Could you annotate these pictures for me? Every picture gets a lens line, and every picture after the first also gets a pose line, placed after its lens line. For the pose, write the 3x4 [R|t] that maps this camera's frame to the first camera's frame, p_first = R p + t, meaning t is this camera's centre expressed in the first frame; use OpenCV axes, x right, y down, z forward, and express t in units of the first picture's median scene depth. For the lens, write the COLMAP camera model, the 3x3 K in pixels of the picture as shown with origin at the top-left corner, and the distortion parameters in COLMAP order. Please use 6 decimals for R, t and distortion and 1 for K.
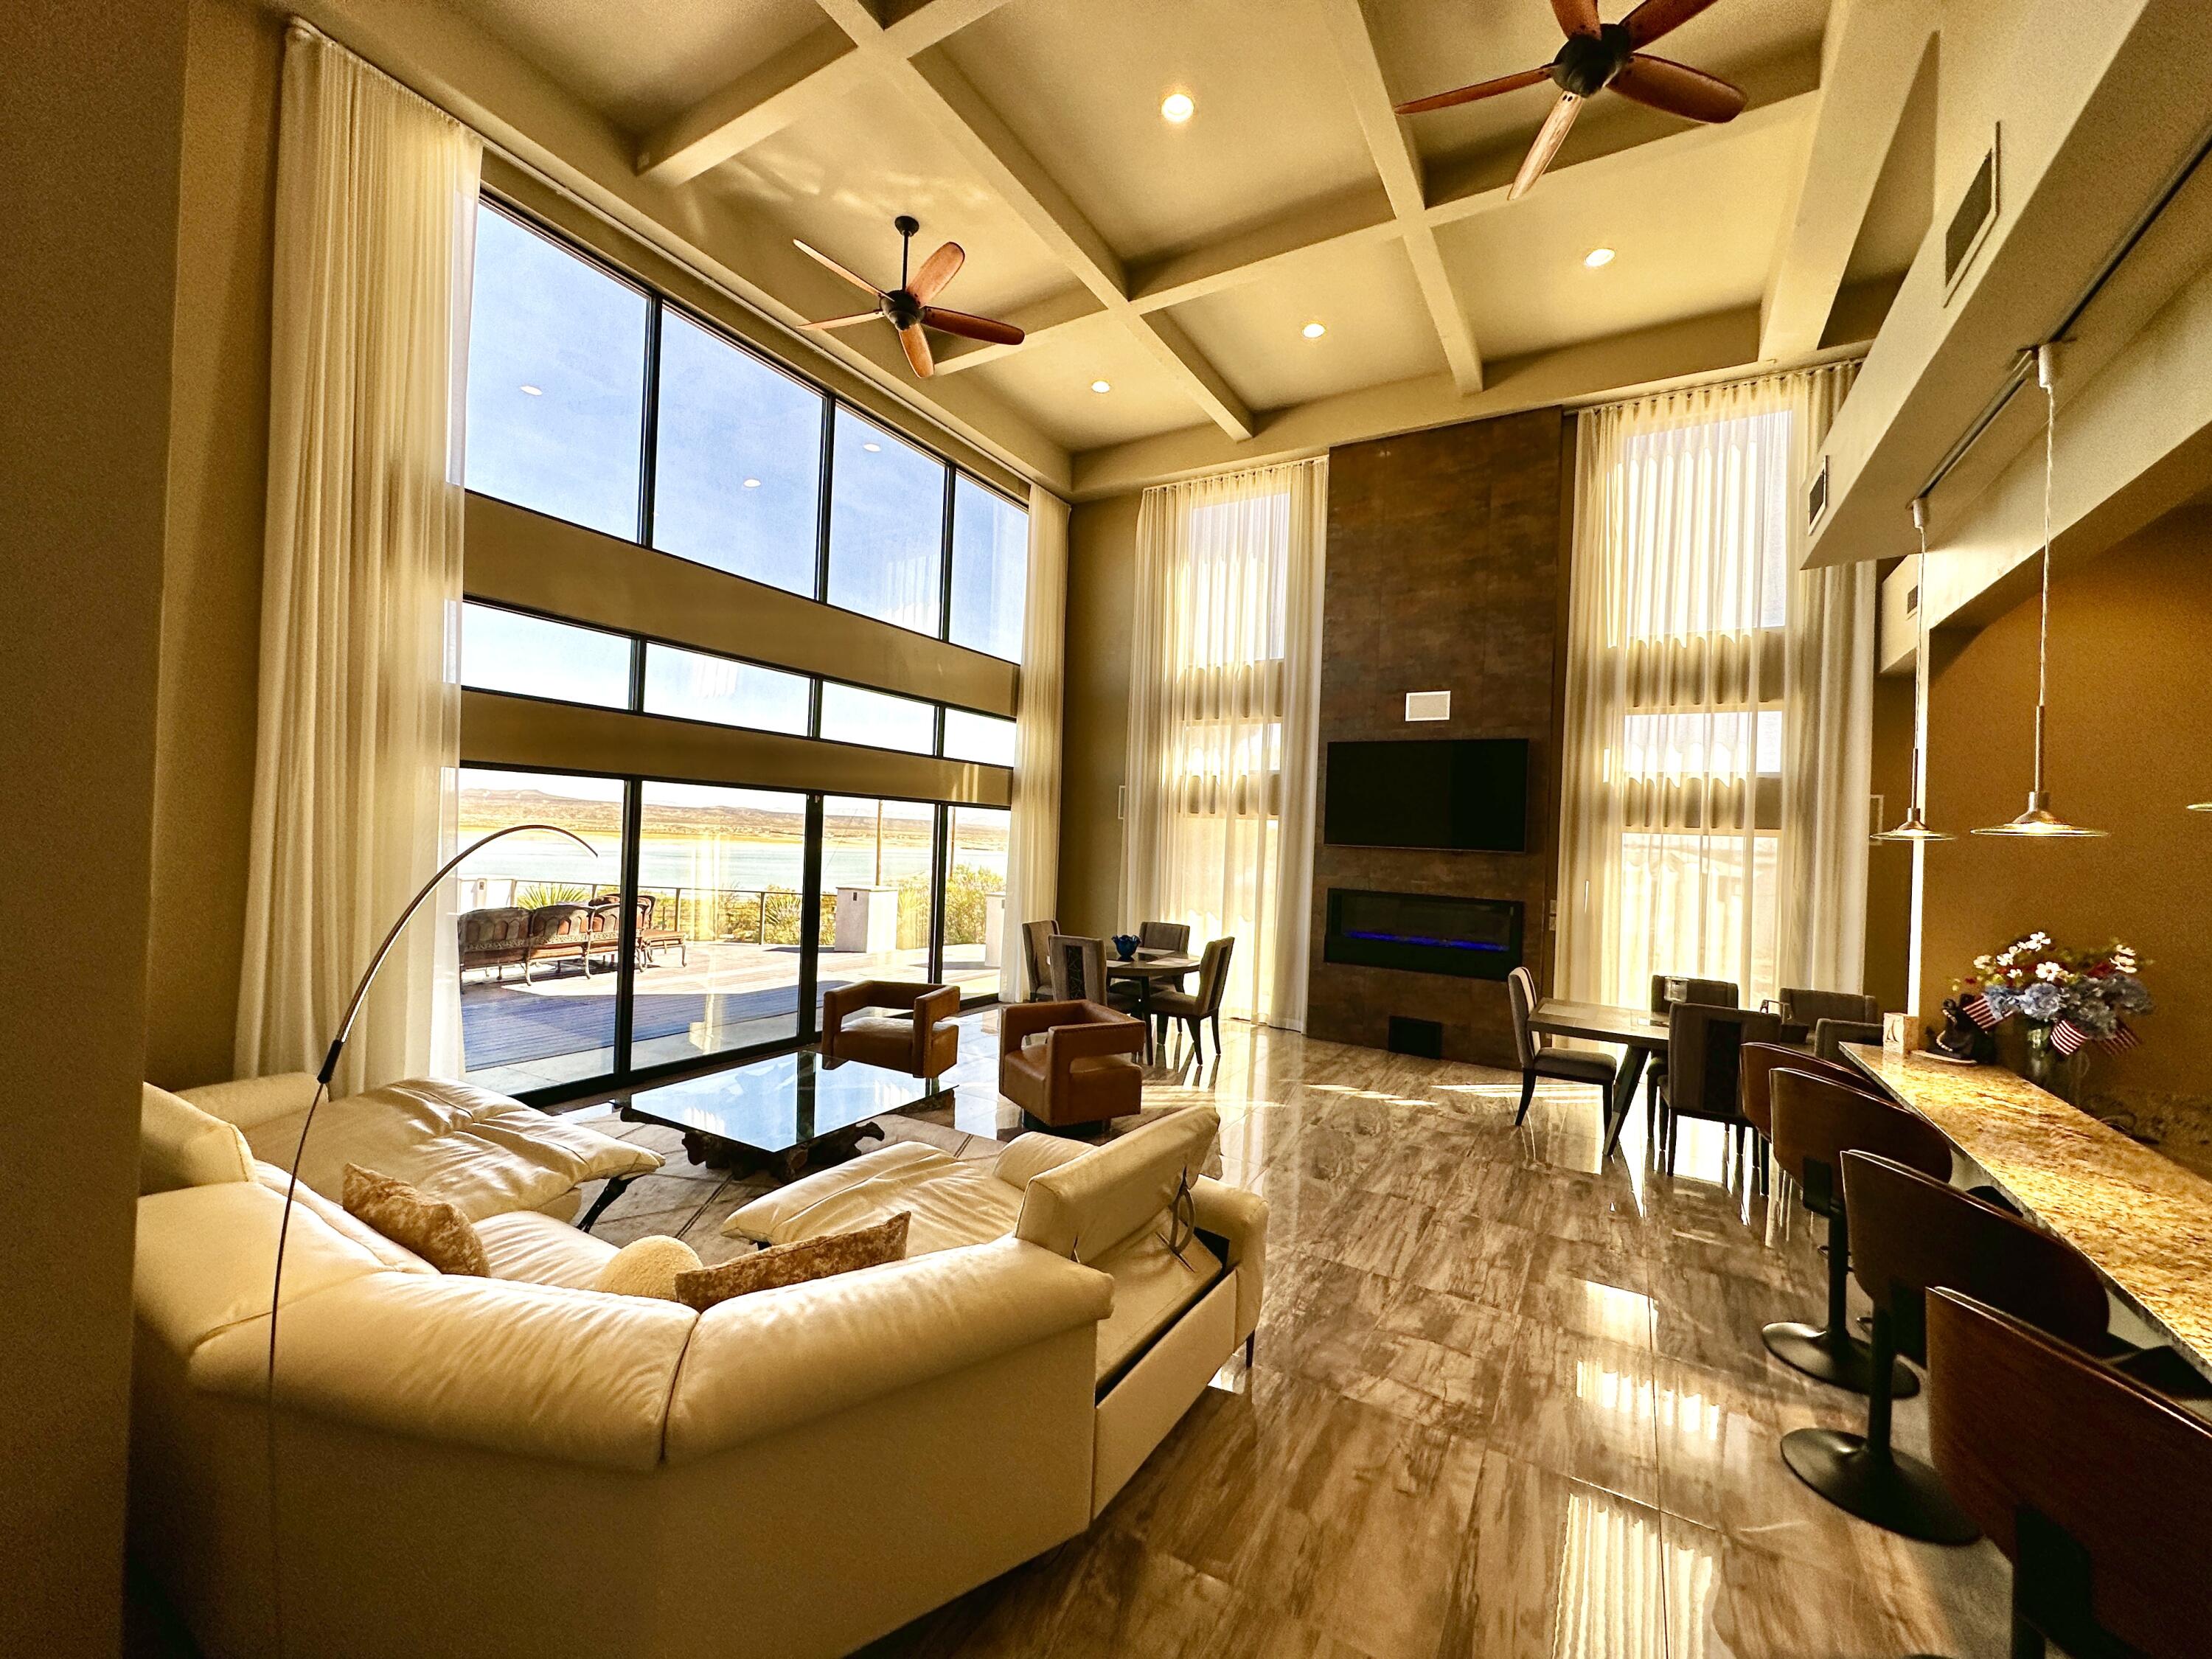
lens RADIAL K [[895.3, 0, 1106.0], [0, 895.3, 829.5], [0, 0, 1]] dist [-0.000139, -0.000147]
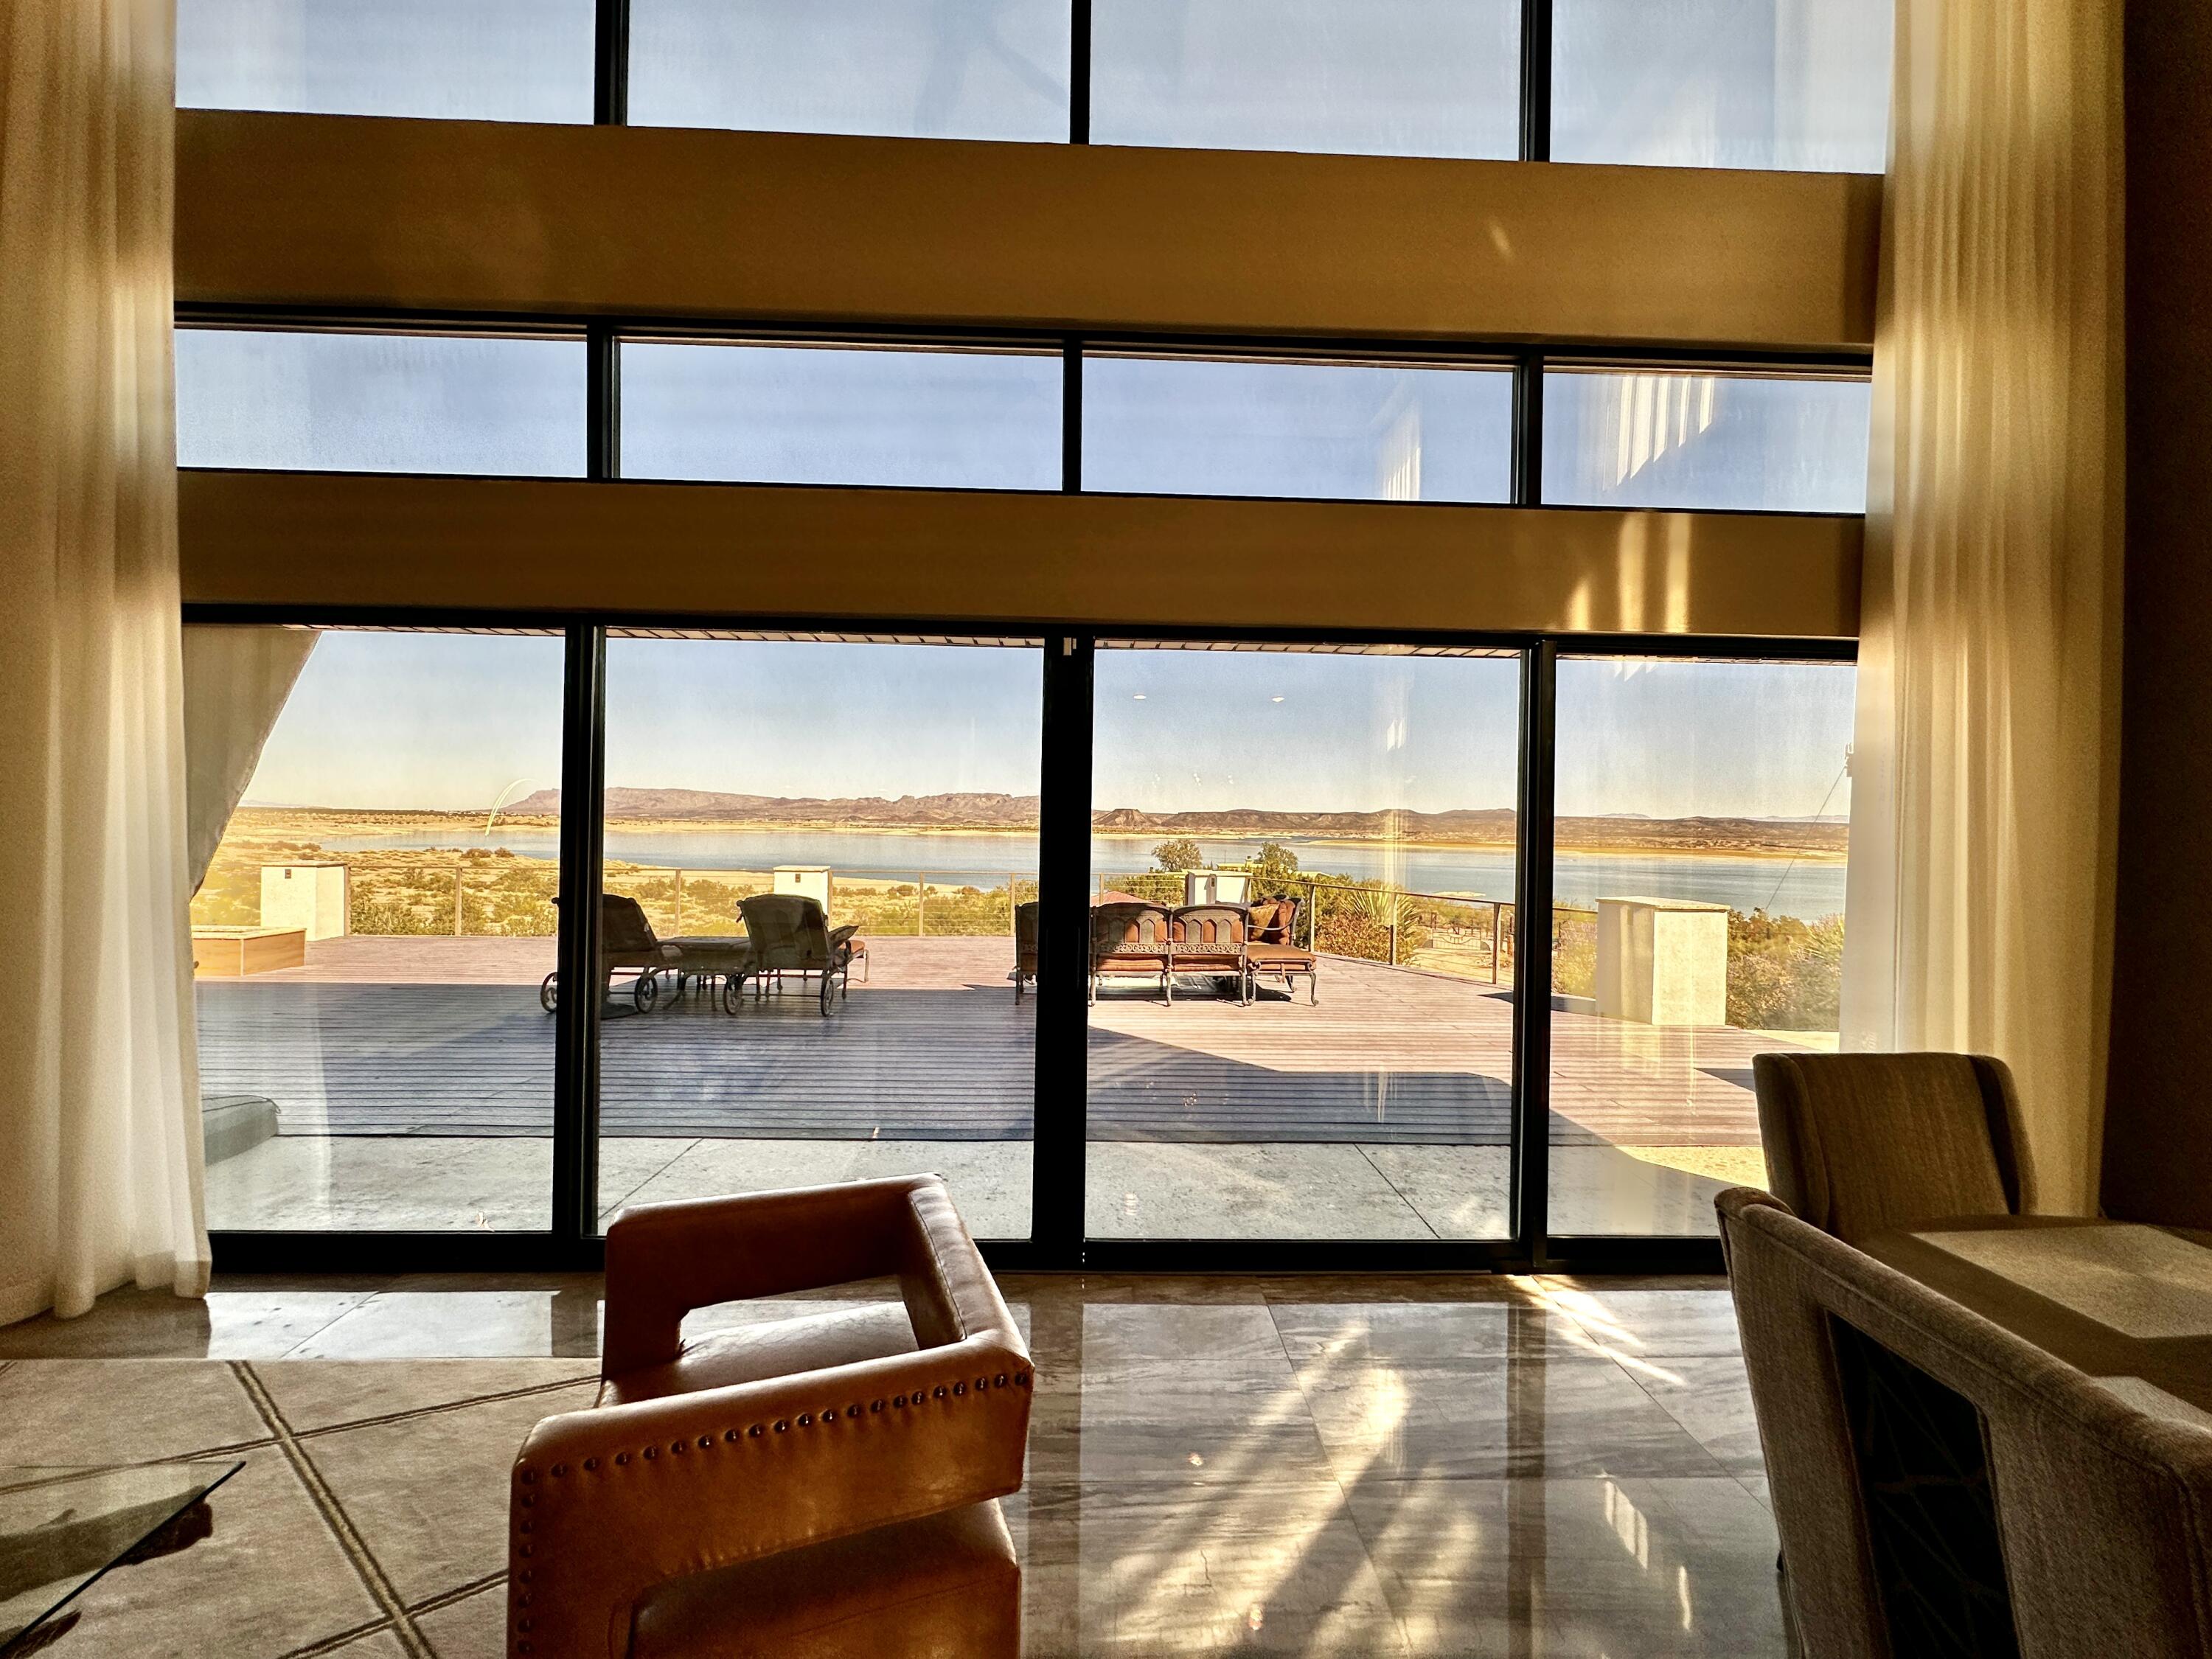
lens RADIAL K [[895.3, 0, 1106.0], [0, 895.3, 829.5], [0, 0, 1]] dist [-0.000139, -0.000147]
pose [[0.521458, -0.022890, -0.852970, 0.018712], [0.005857, 0.999713, -0.023248, 0.043872], [0.853257, 0.007127, 0.521442, 0.629706]]
